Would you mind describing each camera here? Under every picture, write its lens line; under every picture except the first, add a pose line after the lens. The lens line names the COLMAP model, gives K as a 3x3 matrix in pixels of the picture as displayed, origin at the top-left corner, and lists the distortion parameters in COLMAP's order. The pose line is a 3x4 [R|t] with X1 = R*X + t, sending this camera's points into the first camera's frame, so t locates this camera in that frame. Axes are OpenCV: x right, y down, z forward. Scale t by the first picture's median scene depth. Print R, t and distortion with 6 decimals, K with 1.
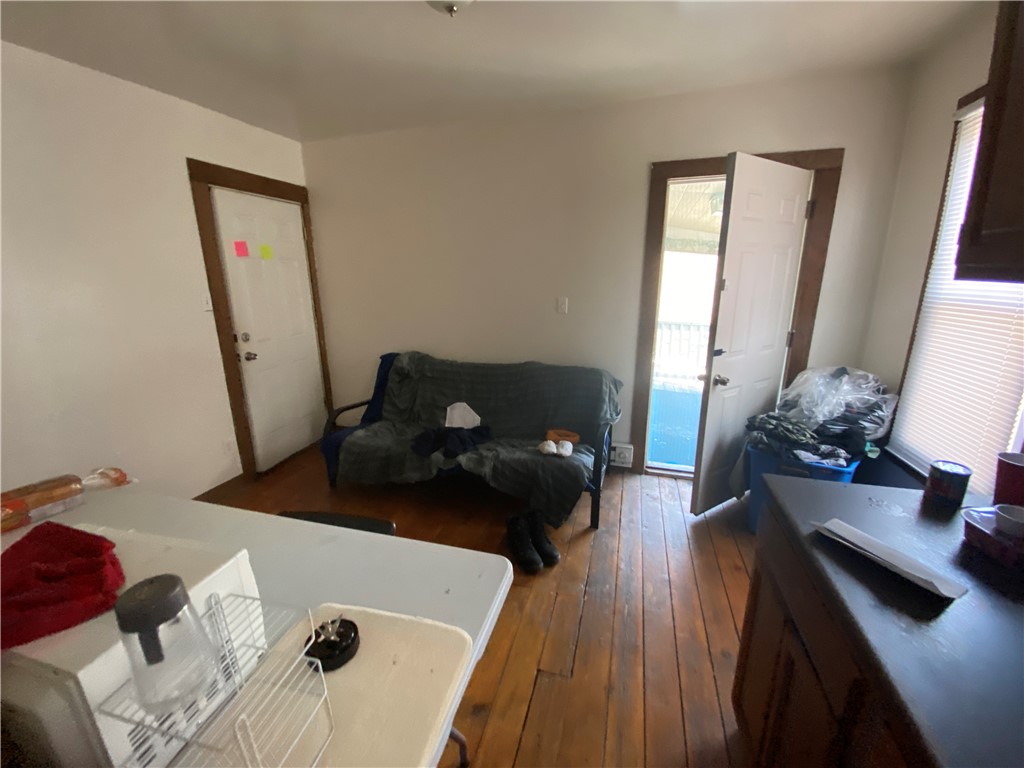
lens RADIAL K [[412.6, 0, 511.5], [0, 412.6, 381.9], [0, 0, 1]] dist [0.000301, -0.011123]
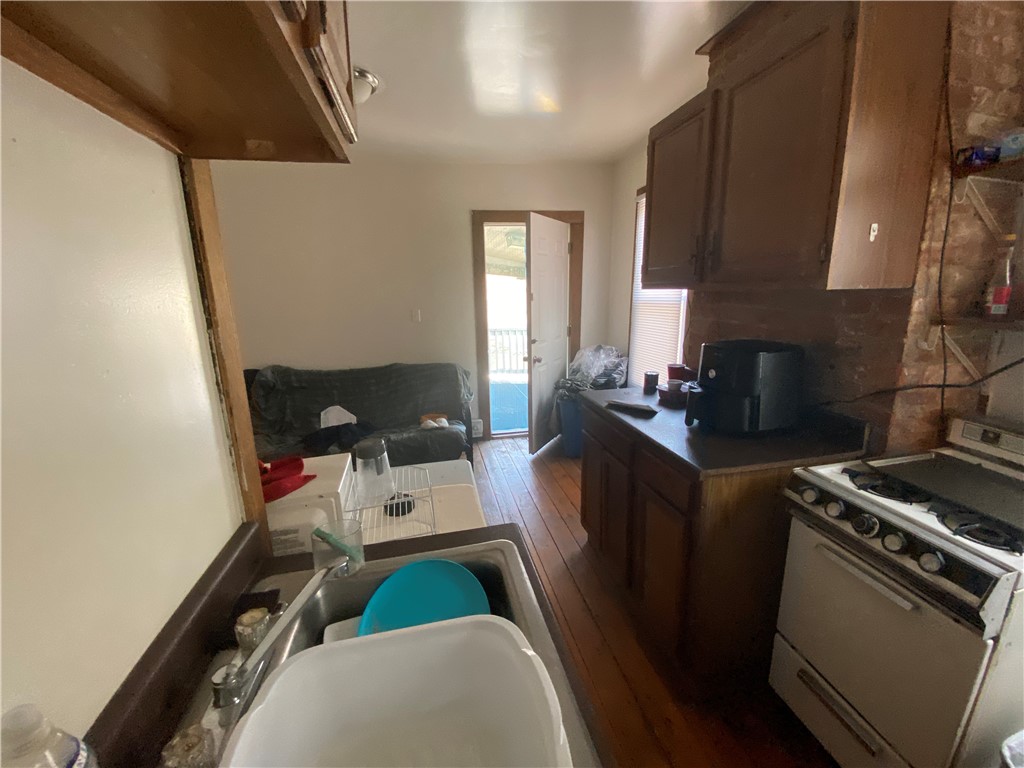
lens RADIAL K [[410.2, 0, 512.0], [0, 410.2, 384.0], [0, 0, 1]] dist [0.080655, -0.000019]
pose [[0.875559, -0.119920, 0.467991, -0.284007], [0.135794, 0.990737, -0.000185, 0.070783], [-0.463634, 0.063712, 0.883733, -0.279805]]
